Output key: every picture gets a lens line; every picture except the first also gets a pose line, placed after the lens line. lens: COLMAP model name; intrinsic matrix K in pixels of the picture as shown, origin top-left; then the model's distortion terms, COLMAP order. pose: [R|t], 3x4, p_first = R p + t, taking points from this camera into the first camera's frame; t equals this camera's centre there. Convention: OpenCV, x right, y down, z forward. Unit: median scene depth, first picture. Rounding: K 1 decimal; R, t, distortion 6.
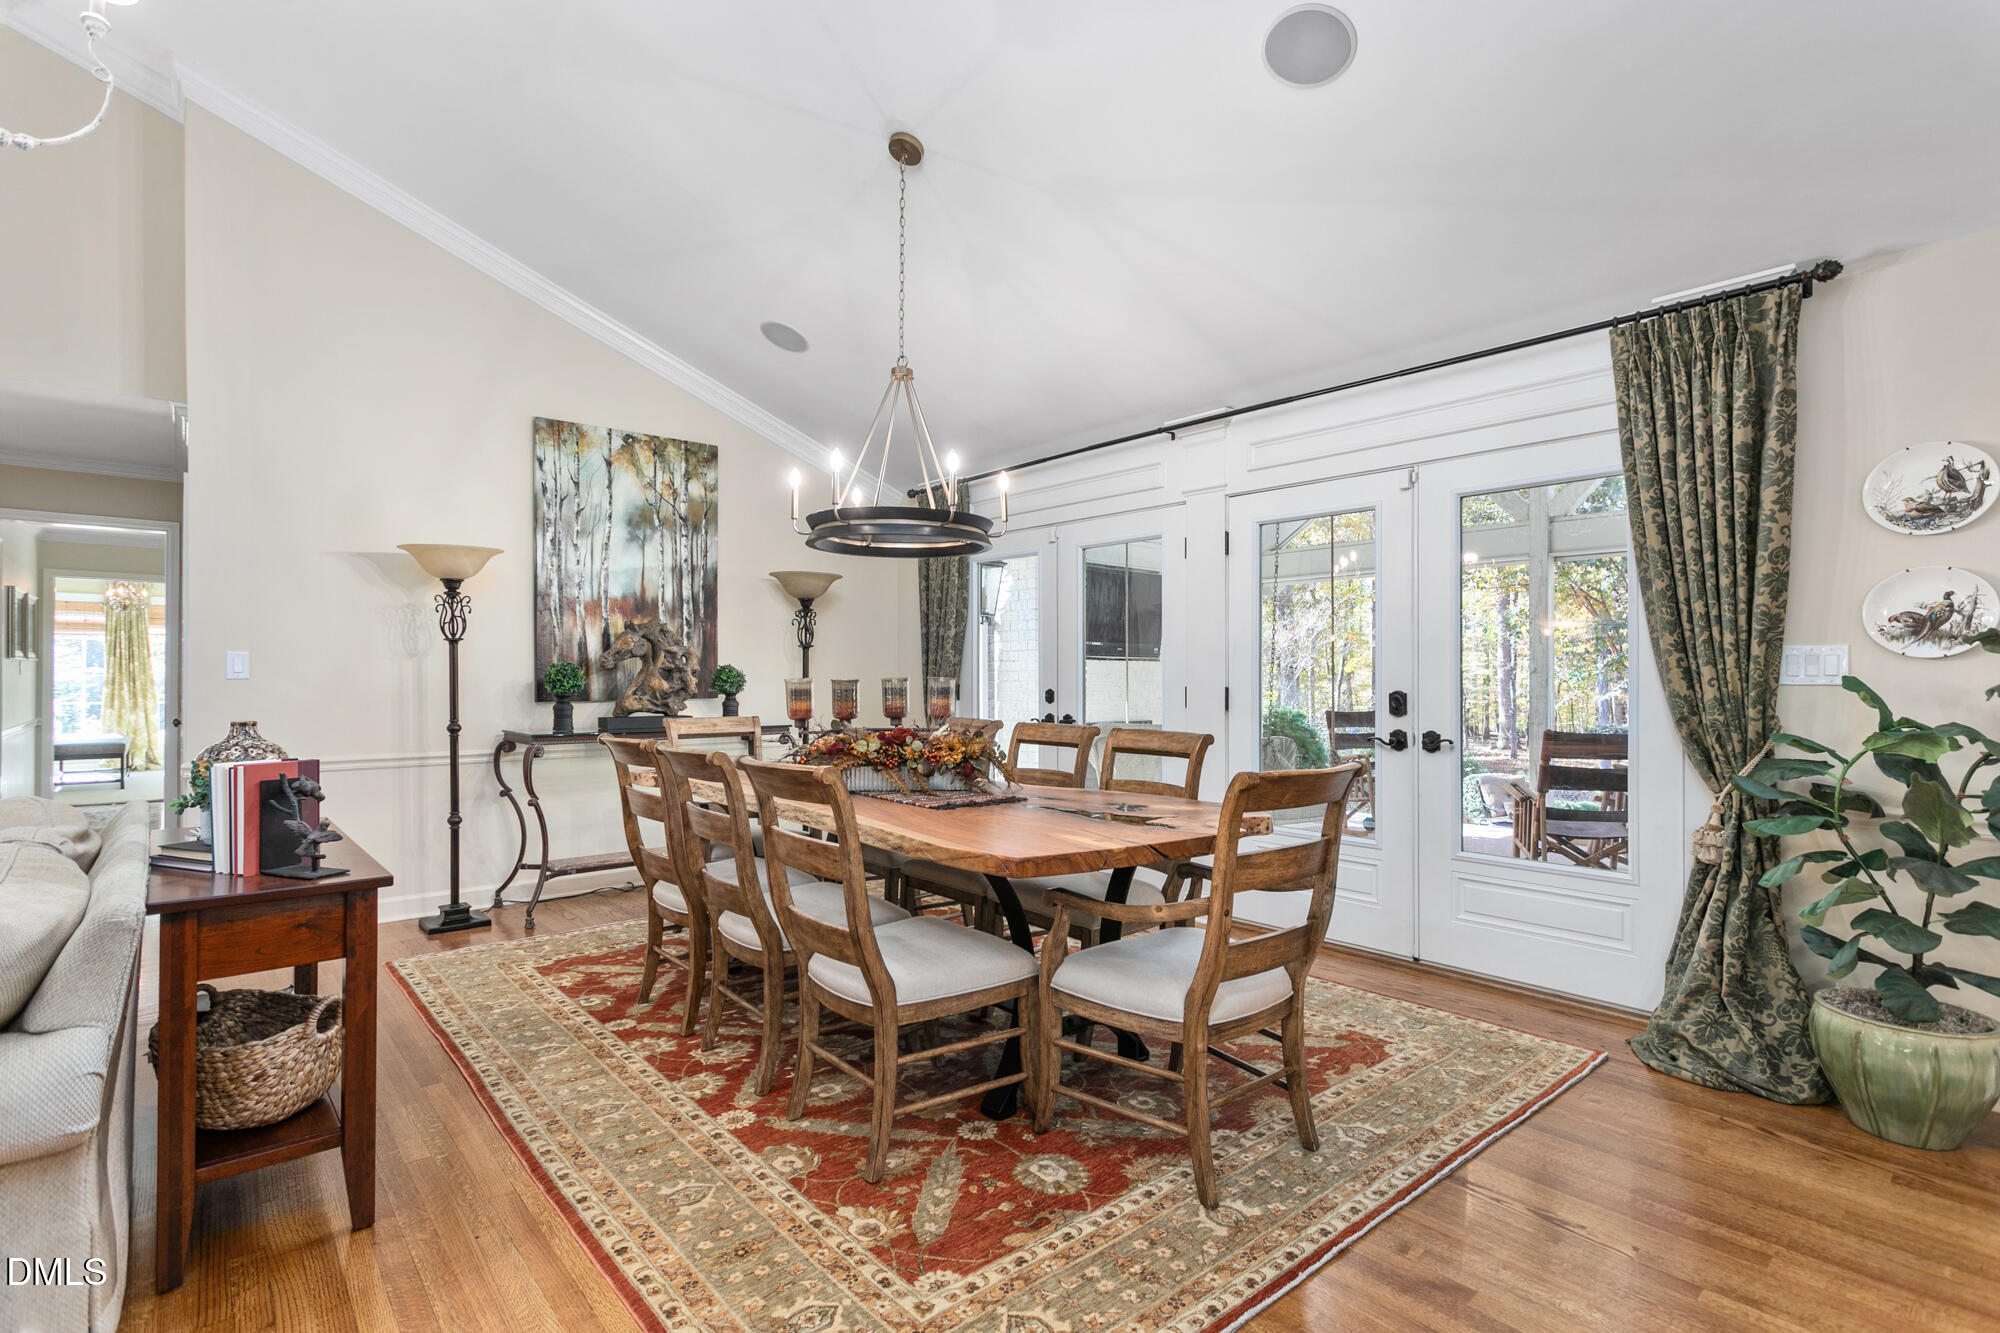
lens RADIAL K [[969.6, 0, 1000.0], [0, 969.6, 666.5], [0, 0, 1]] dist [-0.000743, 0.000330]
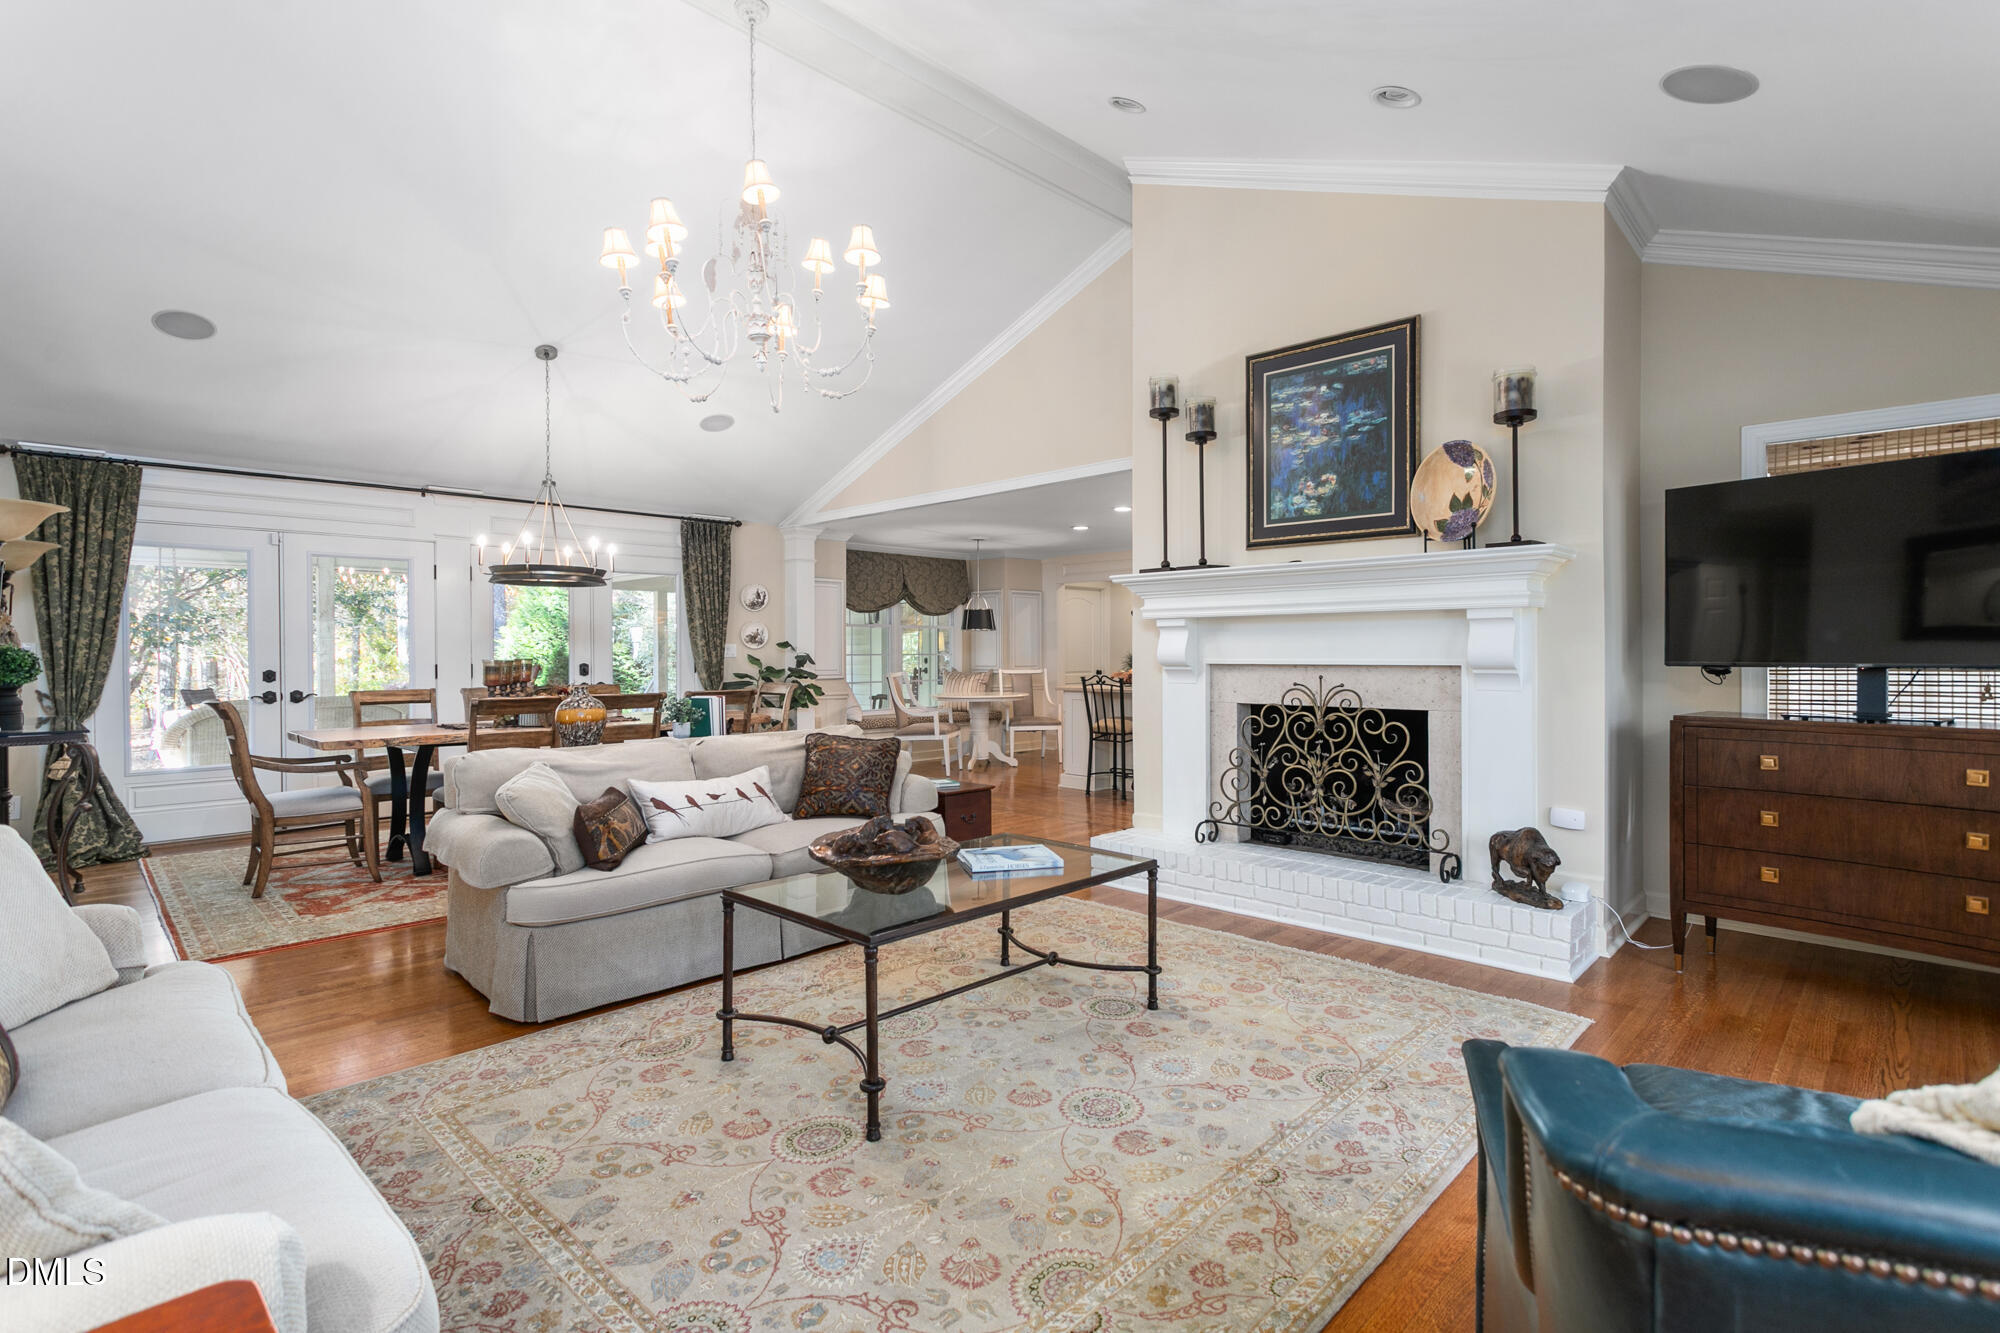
lens RADIAL K [[969.6, 0, 1000.0], [0, 969.6, 666.5], [0, 0, 1]] dist [-0.000743, 0.000330]
pose [[-0.086988, -0.014190, 0.996108, -1.287457], [0.001828, 0.999895, 0.014404, 0.003718], [-0.996208, 0.003073, -0.086953, 0.237597]]
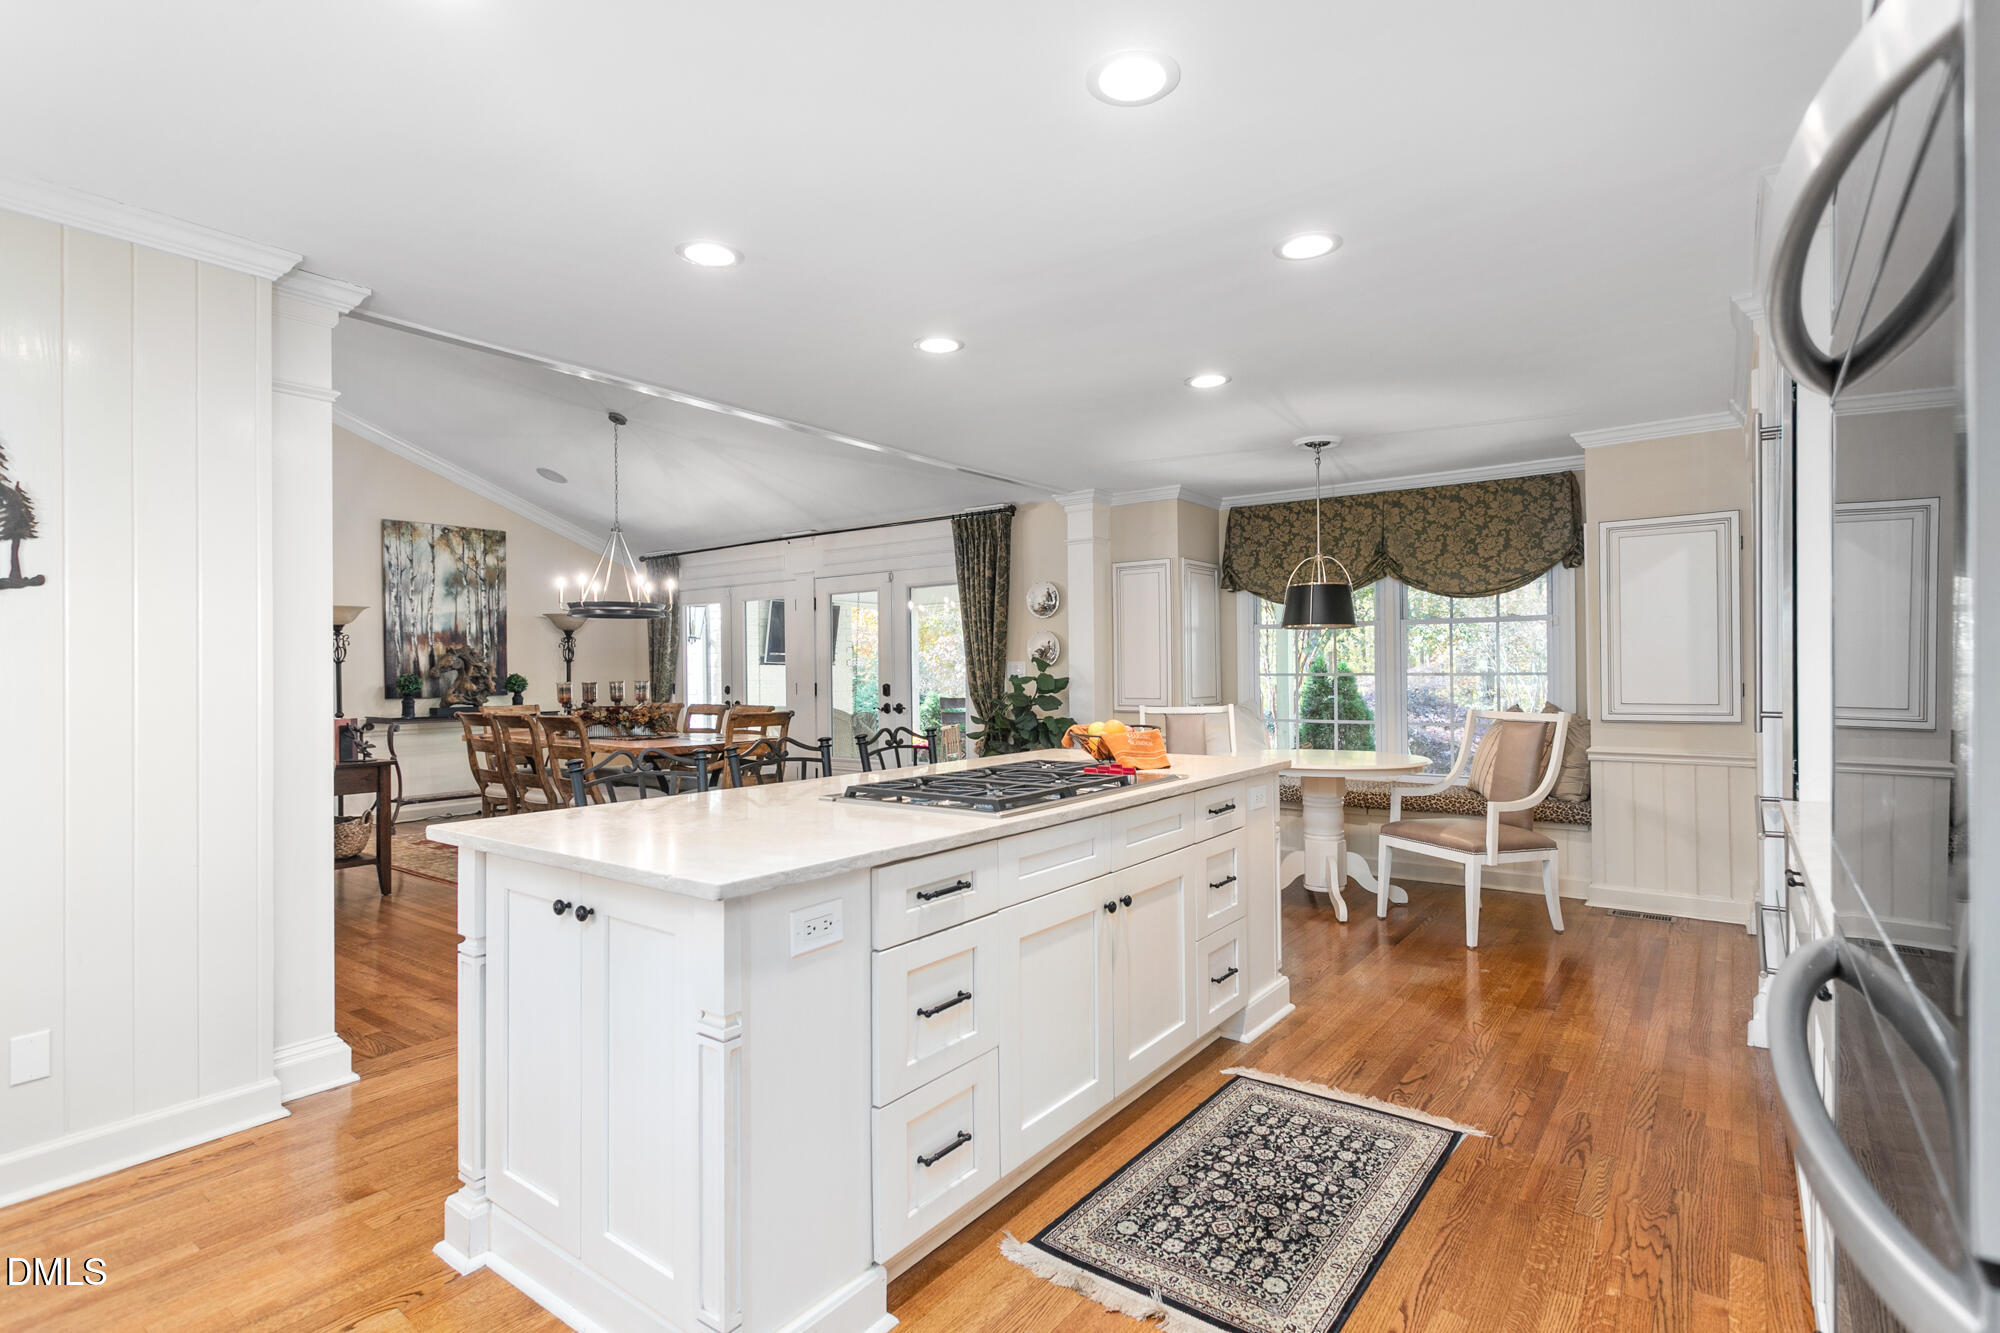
lens RADIAL K [[969.6, 0, 1000.0], [0, 969.6, 666.5], [0, 0, 1]] dist [-0.000743, 0.000330]
pose [[0.976446, -0.012482, 0.215401, 0.160053], [0.011759, 0.999920, 0.004641, -0.012280], [-0.215441, -0.001999, 0.976515, -0.761759]]
